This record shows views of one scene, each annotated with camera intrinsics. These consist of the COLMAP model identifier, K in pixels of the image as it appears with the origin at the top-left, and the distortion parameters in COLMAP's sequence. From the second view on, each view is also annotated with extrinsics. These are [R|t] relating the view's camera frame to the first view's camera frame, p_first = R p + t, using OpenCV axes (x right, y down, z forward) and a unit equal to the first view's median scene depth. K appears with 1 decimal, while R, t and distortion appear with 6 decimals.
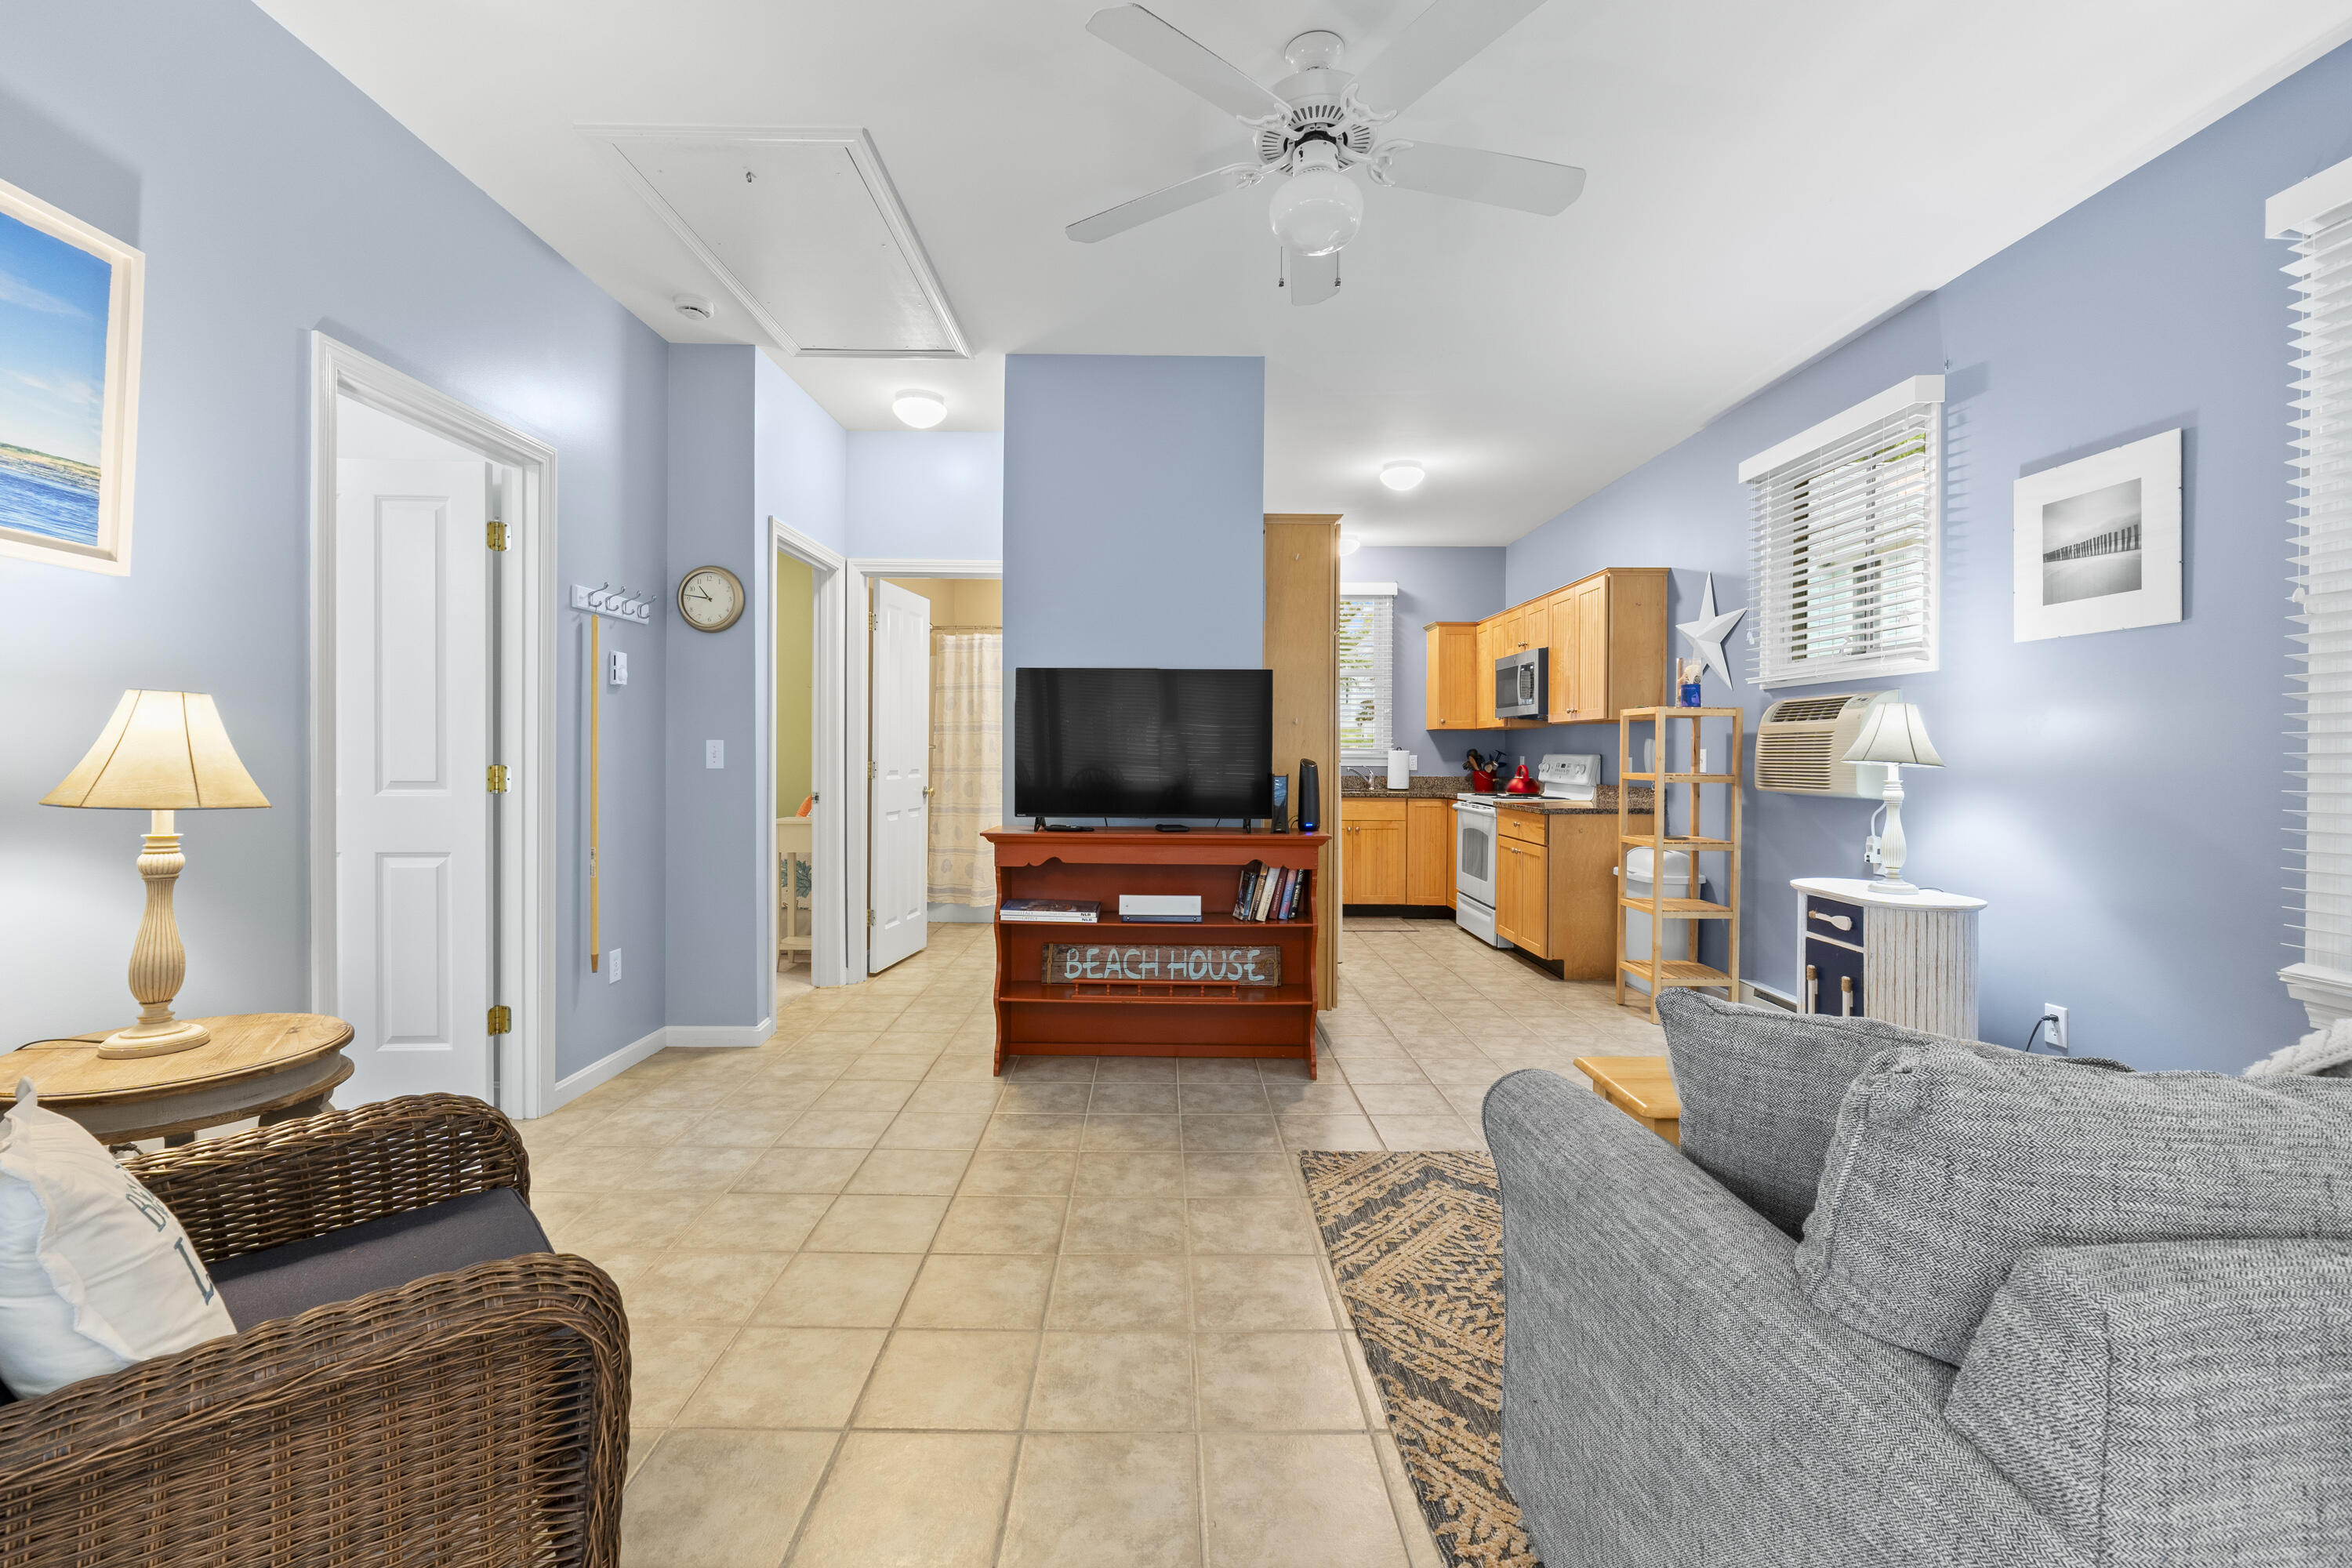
lens RADIAL K [[998.9, 0, 1170.6], [0, 998.9, 765.1], [0, 0, 1]] dist [-0.003353, -0.000251]
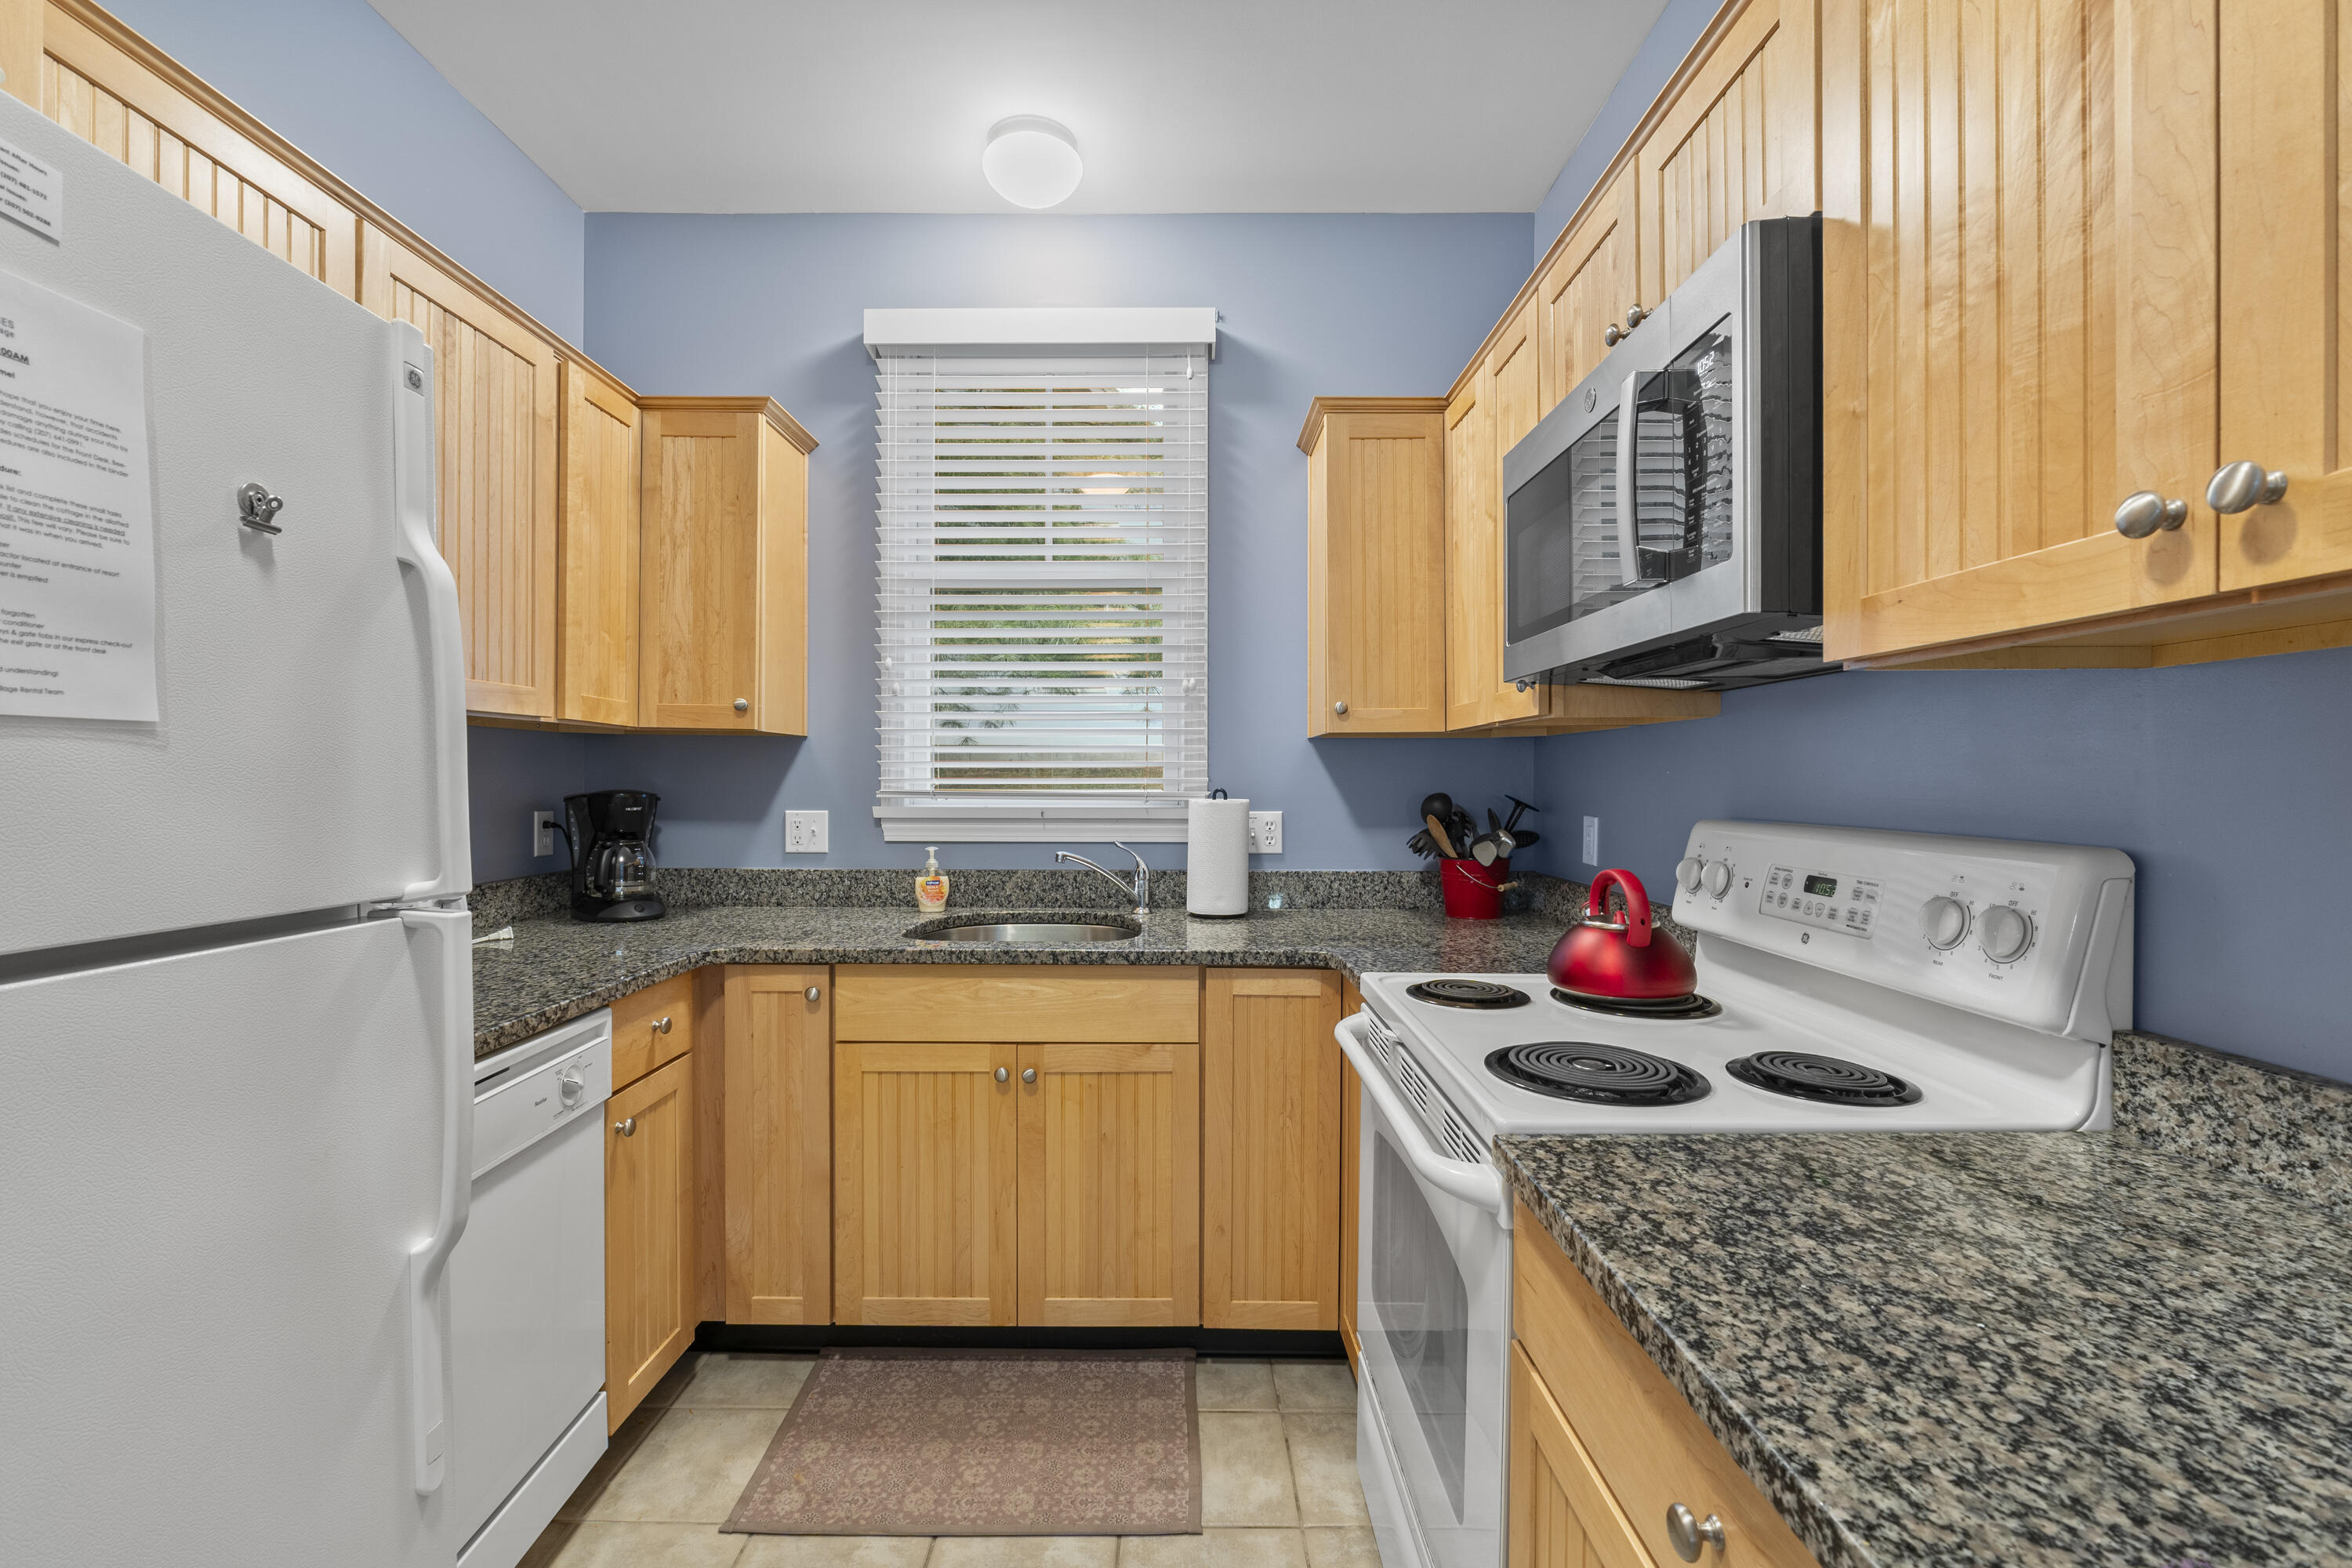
lens RADIAL K [[1005.8, 0, 1176.0], [0, 1005.8, 784.0], [0, 0, 1]] dist [-0.000648, 0.000010]
pose [[0.999989, -0.004619, -0.000422, 0.245768], [0.004616, 0.999975, -0.005445, -0.020254], [0.000447, 0.005443, 0.999985, 0.757878]]
